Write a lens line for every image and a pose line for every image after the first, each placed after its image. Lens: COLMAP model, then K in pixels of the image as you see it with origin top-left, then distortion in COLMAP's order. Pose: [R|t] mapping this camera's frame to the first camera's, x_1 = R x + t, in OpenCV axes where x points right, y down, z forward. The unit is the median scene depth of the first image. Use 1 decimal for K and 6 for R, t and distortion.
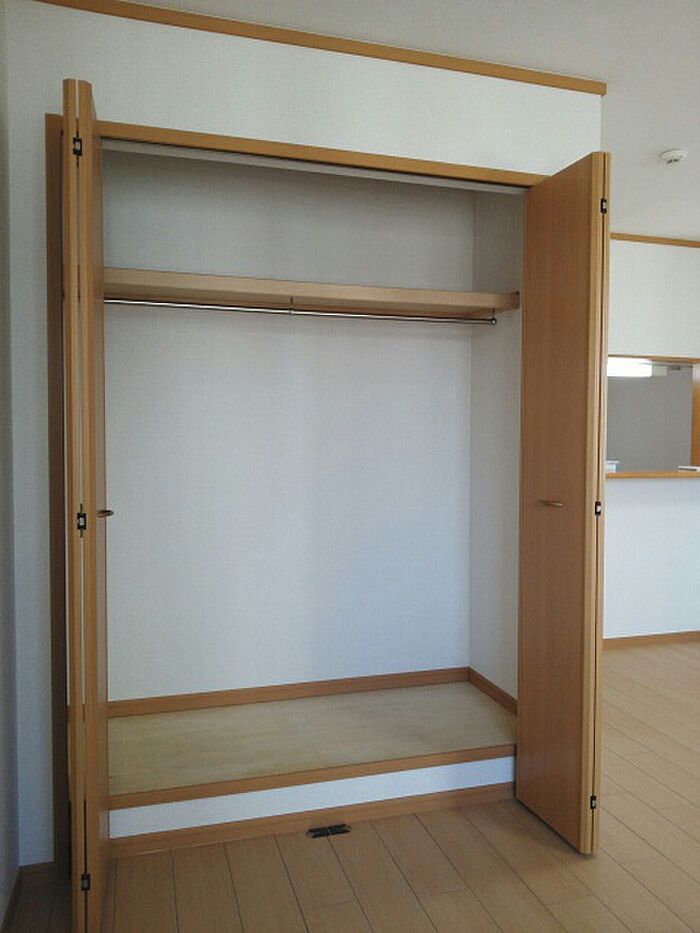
lens RADIAL K [[740.5, 0, 349.9], [0, 740.5, 467.3], [0, 0, 1]] dist [0.041499, 0.004381]
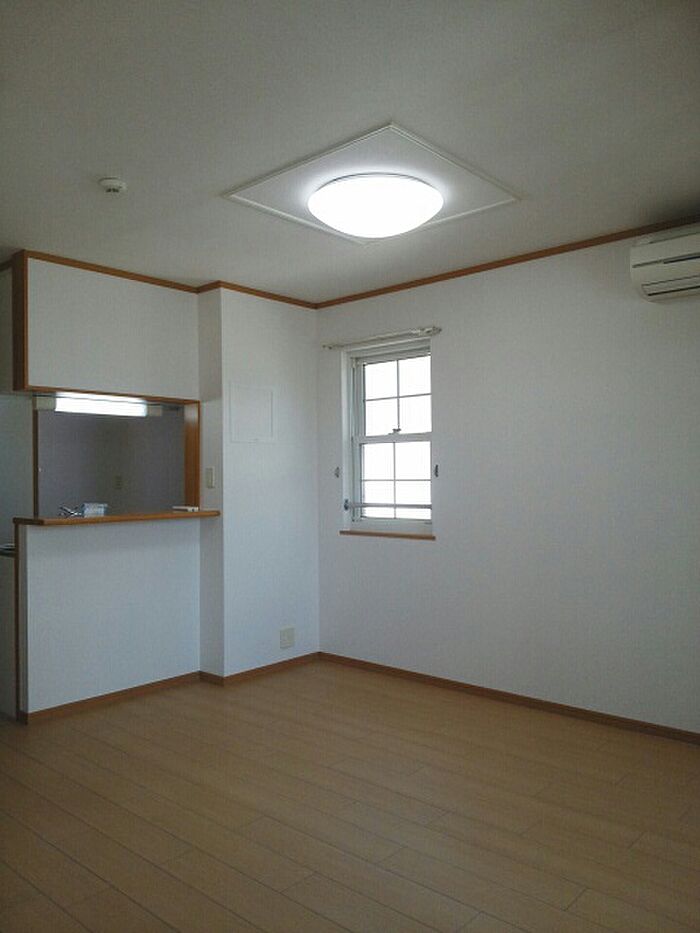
lens RADIAL K [[740.5, 0, 350.1], [0, 740.5, 467.6], [0, 0, 1]] dist [0.041499, 0.004381]
pose [[0.852614, -0.009333, 0.522458, 0.126071], [0.038162, 0.998283, -0.044445, -0.000780], [-0.521146, 0.057833, 0.851506, 0.034785]]
